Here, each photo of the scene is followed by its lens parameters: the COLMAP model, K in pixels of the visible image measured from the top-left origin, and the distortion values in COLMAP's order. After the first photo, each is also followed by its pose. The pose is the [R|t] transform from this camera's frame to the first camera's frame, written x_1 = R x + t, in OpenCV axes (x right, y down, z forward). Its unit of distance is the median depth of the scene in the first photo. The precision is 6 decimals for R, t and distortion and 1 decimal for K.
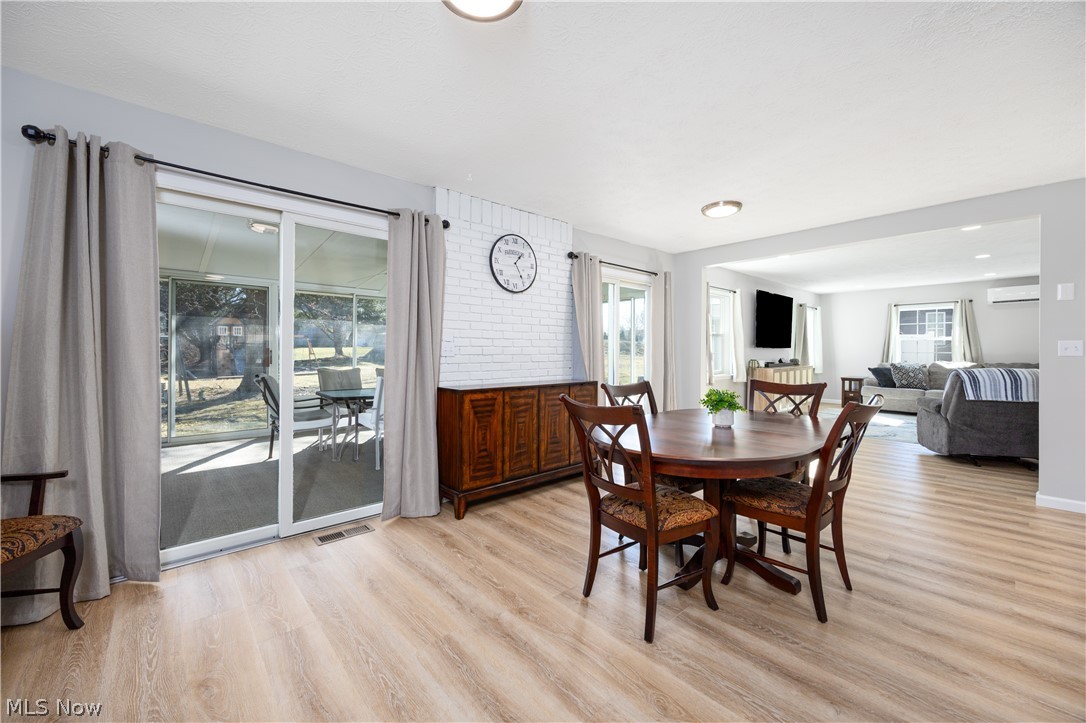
lens RADIAL K [[417.6, 0, 543.2], [0, 417.6, 353.2], [0, 0, 1]] dist [-0.001942, -0.000147]
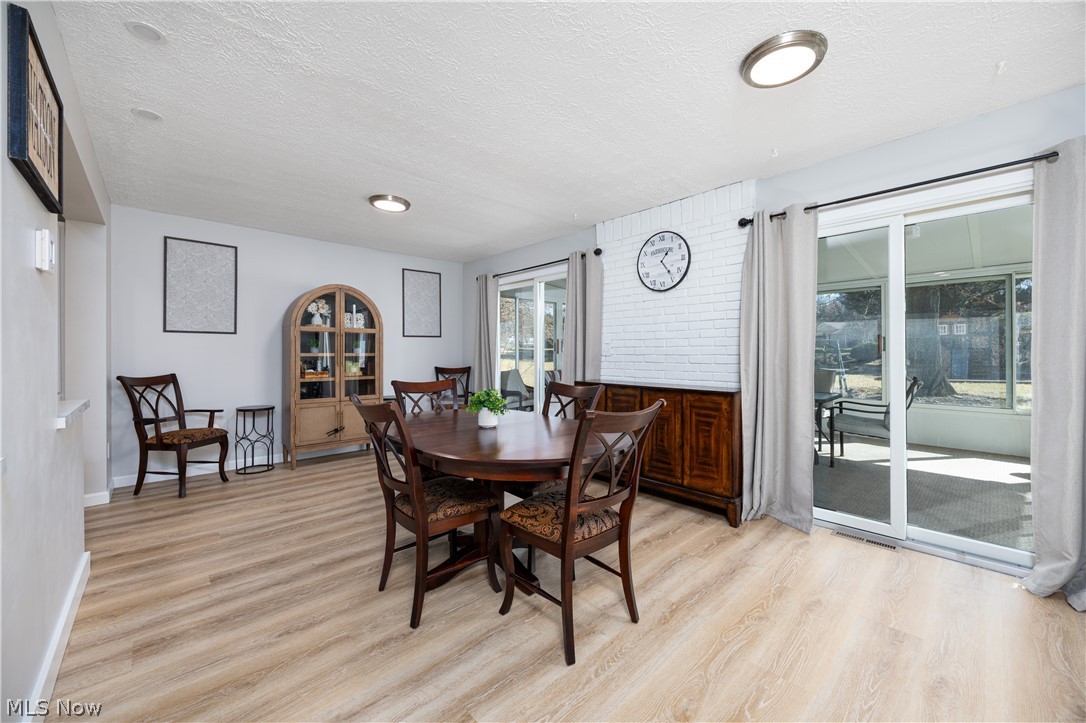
lens RADIAL K [[417.6, 0, 543.2], [0, 417.6, 353.2], [0, 0, 1]] dist [-0.001942, -0.000147]
pose [[0.029986, 0.000608, -0.999550, 0.915405], [-0.002862, 0.999996, 0.000522, -0.000109], [0.999546, 0.002845, 0.029988, 0.706758]]
